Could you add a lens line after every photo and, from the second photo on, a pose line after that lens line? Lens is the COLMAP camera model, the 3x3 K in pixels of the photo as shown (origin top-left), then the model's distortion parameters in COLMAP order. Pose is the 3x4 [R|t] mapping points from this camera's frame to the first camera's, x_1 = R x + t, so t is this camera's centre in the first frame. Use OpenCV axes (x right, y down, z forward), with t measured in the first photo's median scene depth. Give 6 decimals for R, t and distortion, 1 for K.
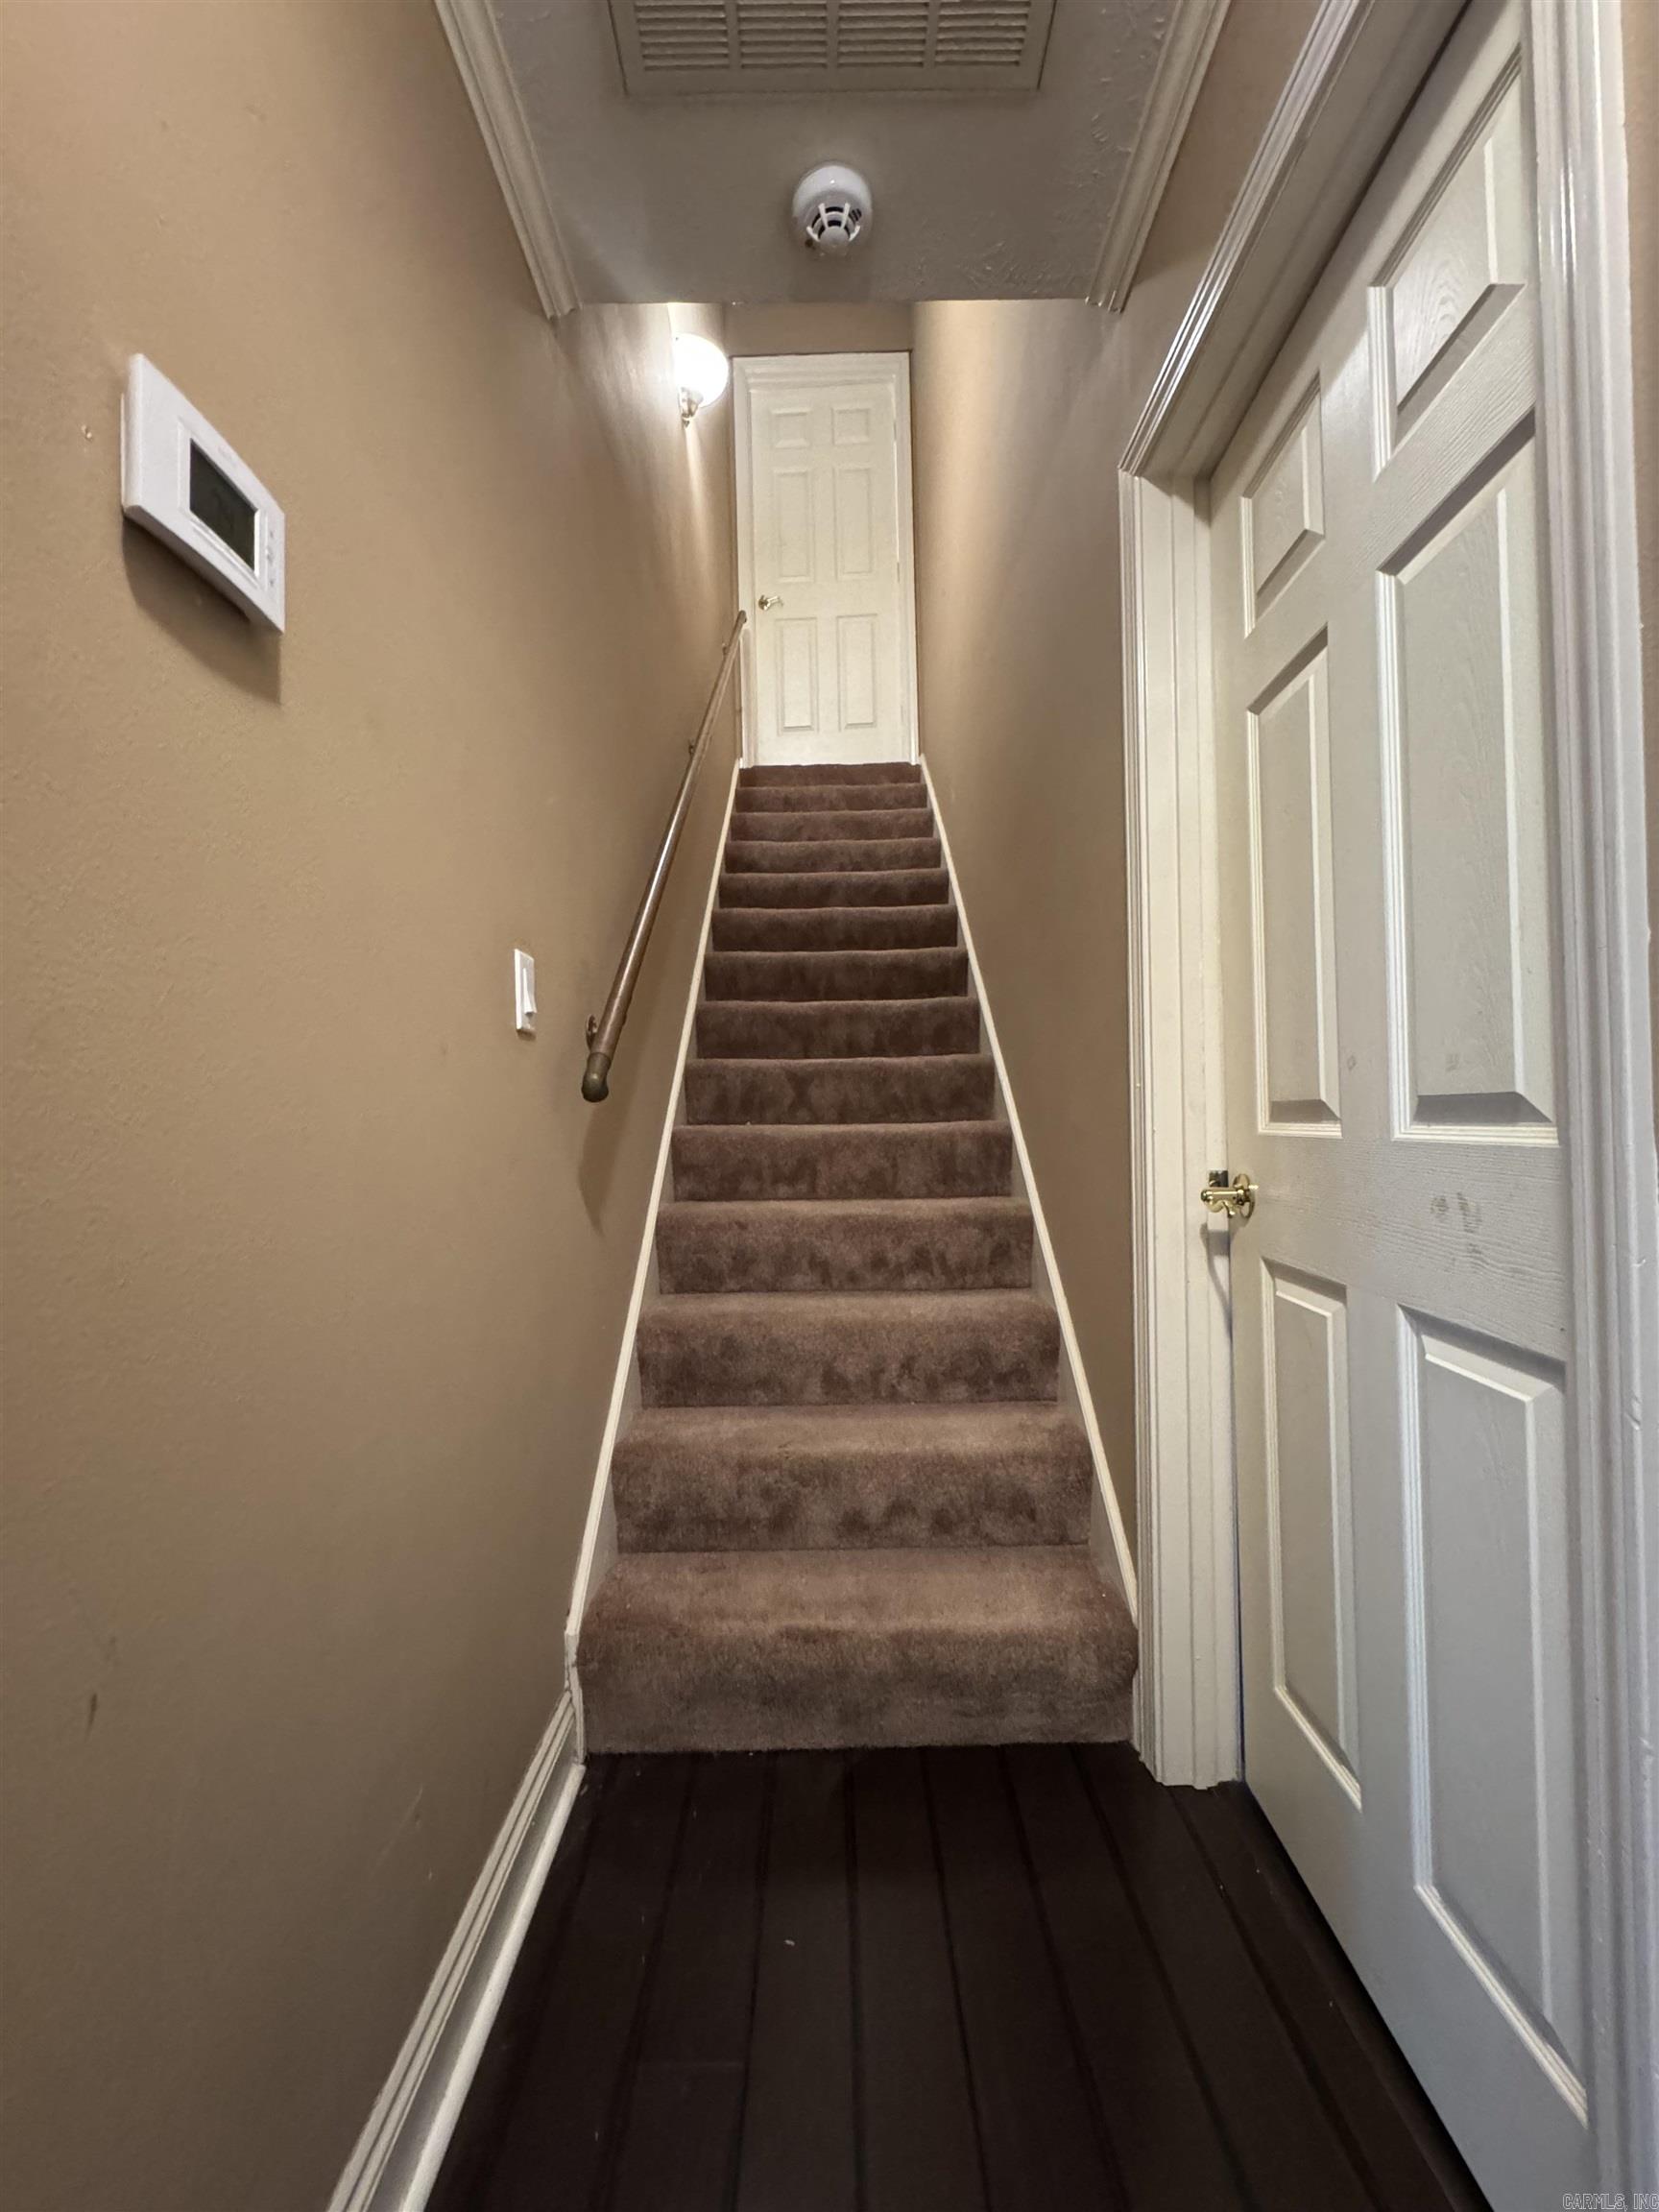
lens RADIAL K [[880.2, 0, 829.5], [0, 880.2, 1106.0], [0, 0, 1]] dist [-0.005515, 0.000120]
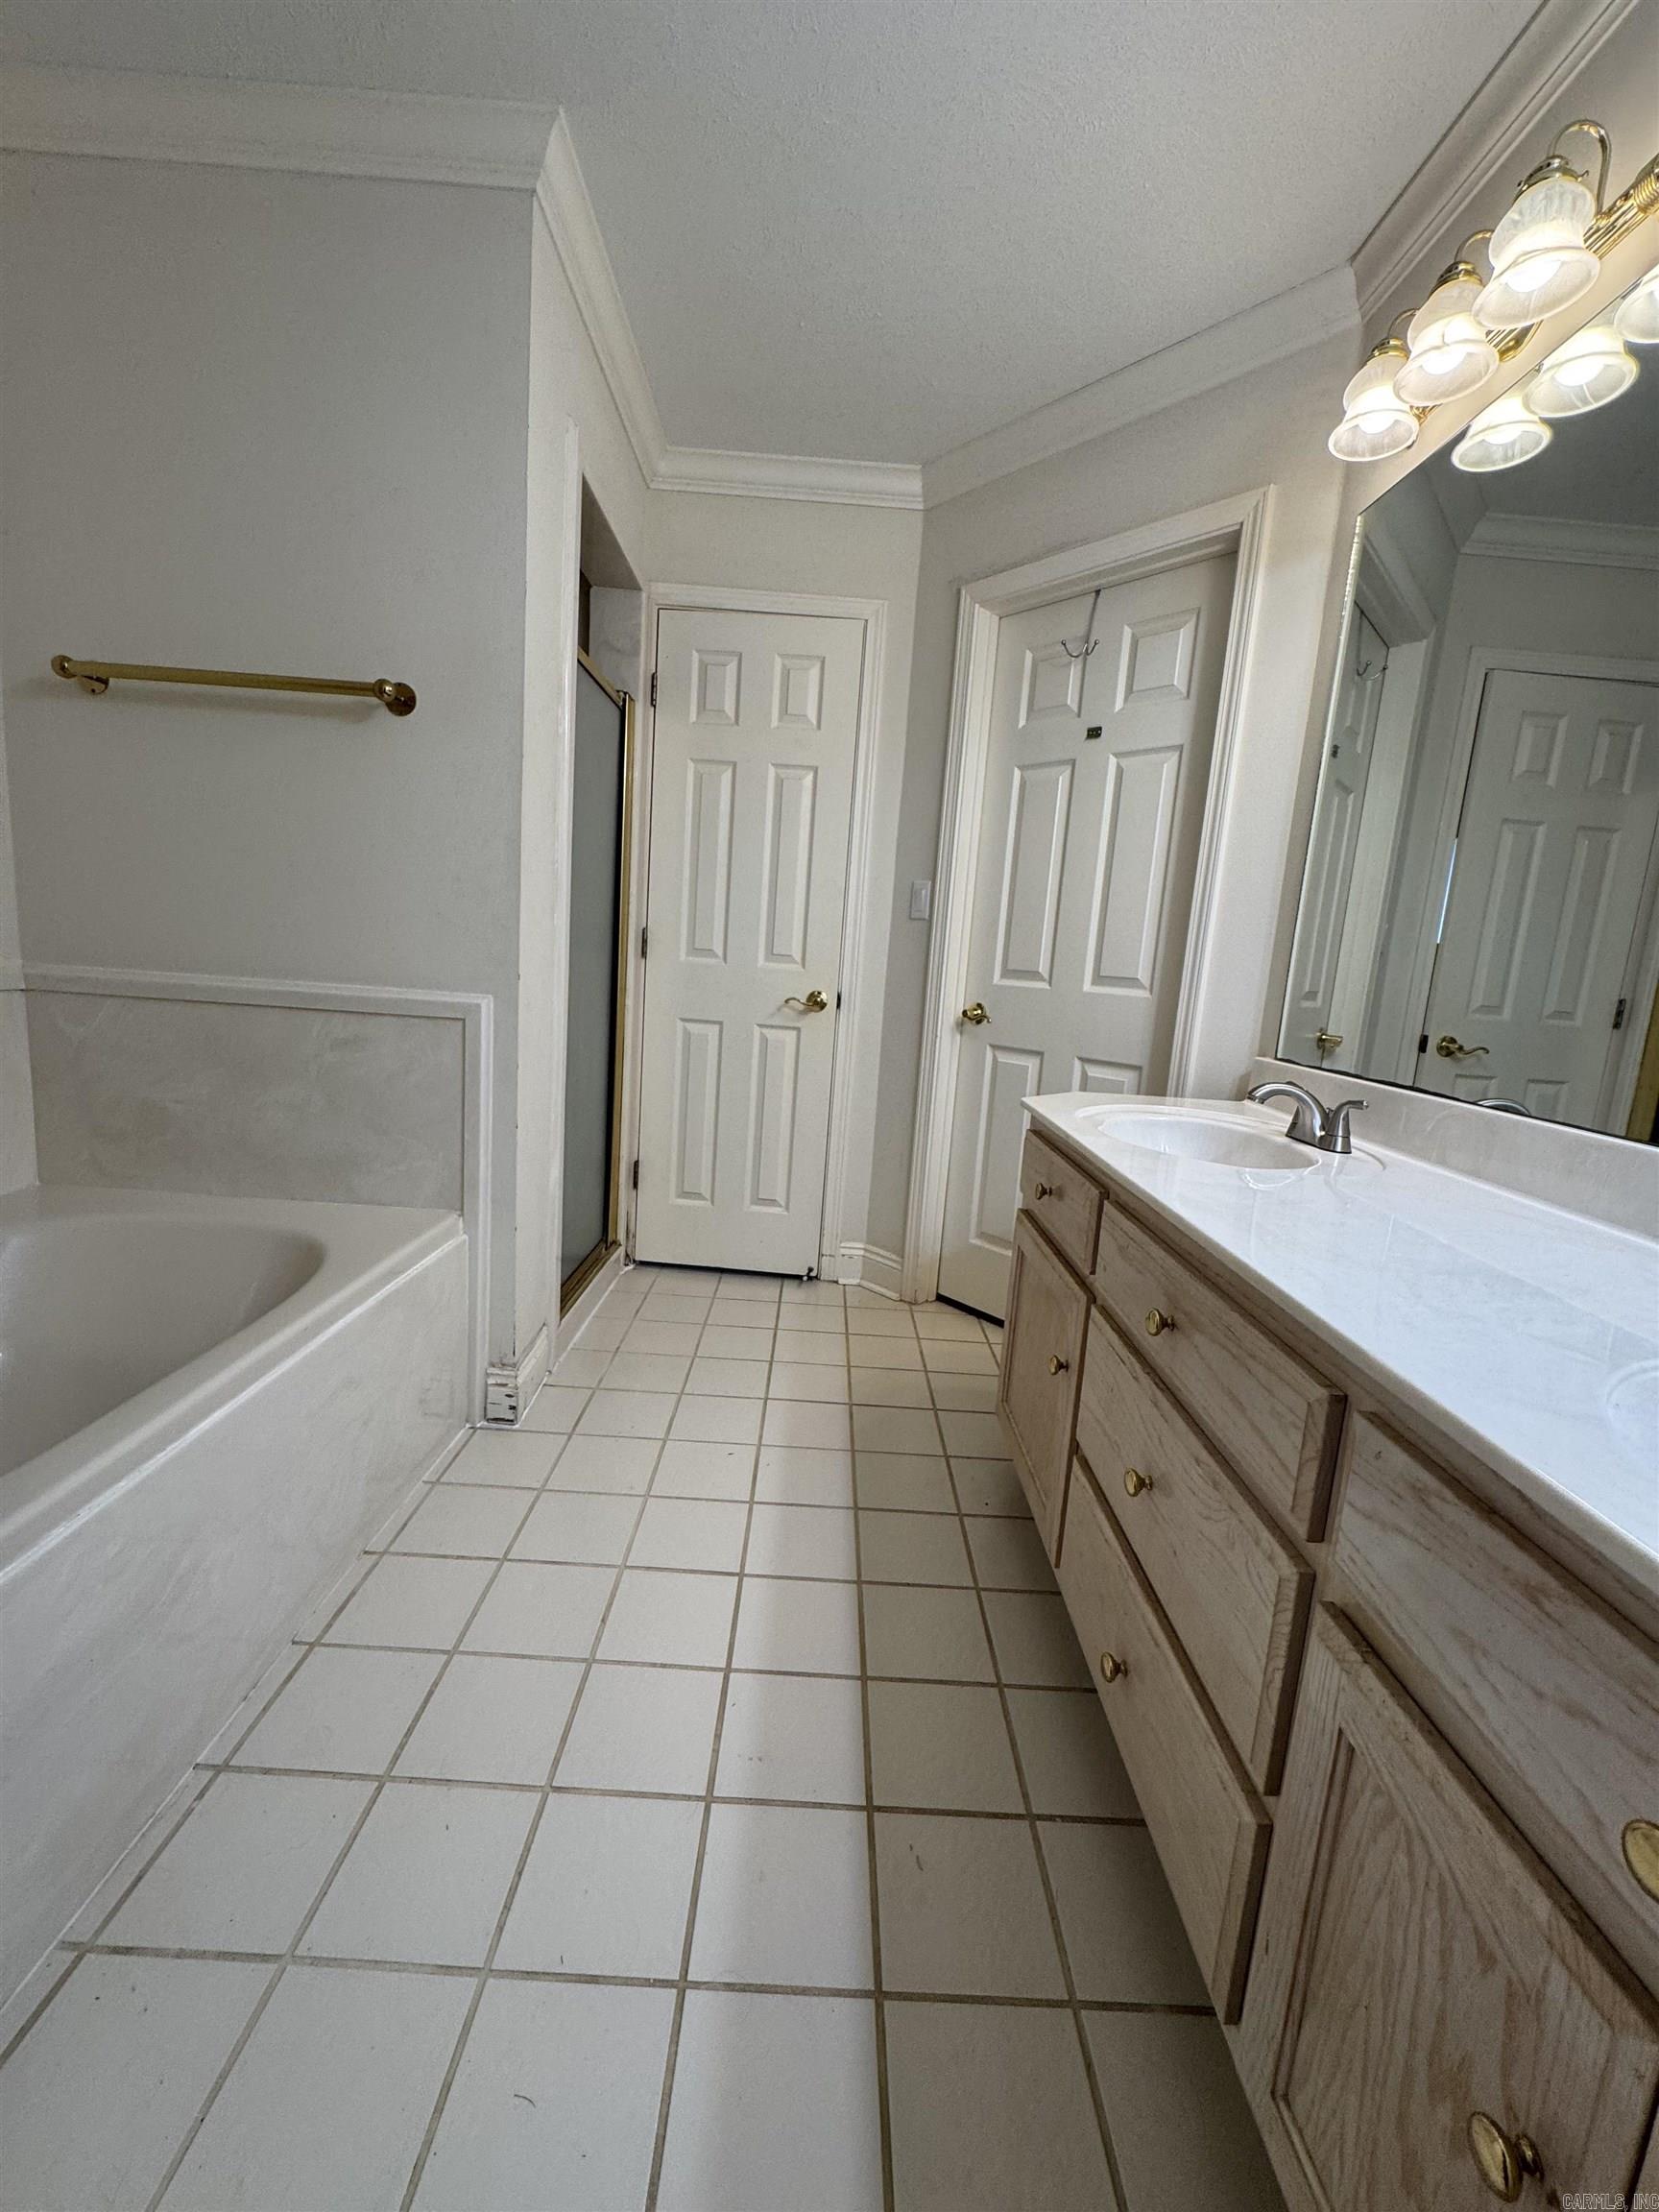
lens RADIAL K [[880.2, 0, 829.5], [0, 880.2, 1106.0], [0, 0, 1]] dist [-0.005515, 0.000120]
pose [[0.769144, -0.032265, 0.638261, -1.254354], [-0.093936, 0.982169, 0.162848, 0.015552], [-0.632134, -0.185210, 0.752399, -0.400777]]
